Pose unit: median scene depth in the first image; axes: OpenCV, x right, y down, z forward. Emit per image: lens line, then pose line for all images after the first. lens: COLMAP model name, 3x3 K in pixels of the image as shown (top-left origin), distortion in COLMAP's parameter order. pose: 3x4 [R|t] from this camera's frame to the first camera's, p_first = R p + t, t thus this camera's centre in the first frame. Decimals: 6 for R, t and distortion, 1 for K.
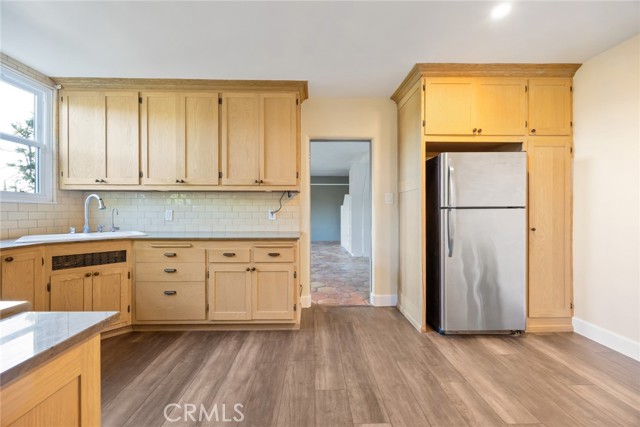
lens RADIAL K [[247.5, 0, 312.0], [0, 247.5, 211.5], [0, 0, 1]] dist [-0.002162, -0.000272]
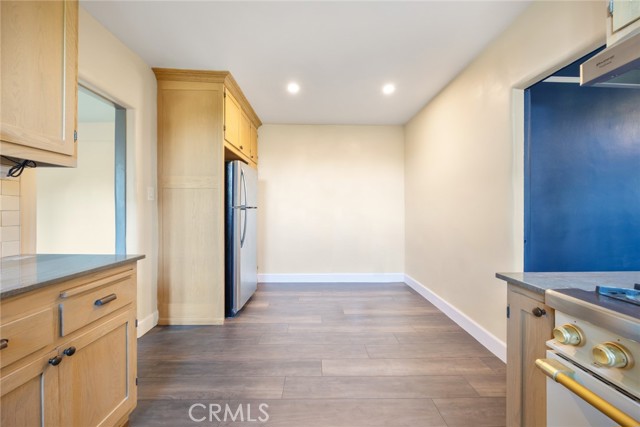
lens RADIAL K [[258.0, 0, 321.2], [0, 258.0, 210.5], [0, 0, 1]] dist [-0.000709, -0.000050]
pose [[-0.016660, -0.003470, 0.999855, -0.661652], [-0.001928, 0.999992, 0.003438, -0.003757], [-0.999859, -0.001870, -0.016666, 0.583106]]
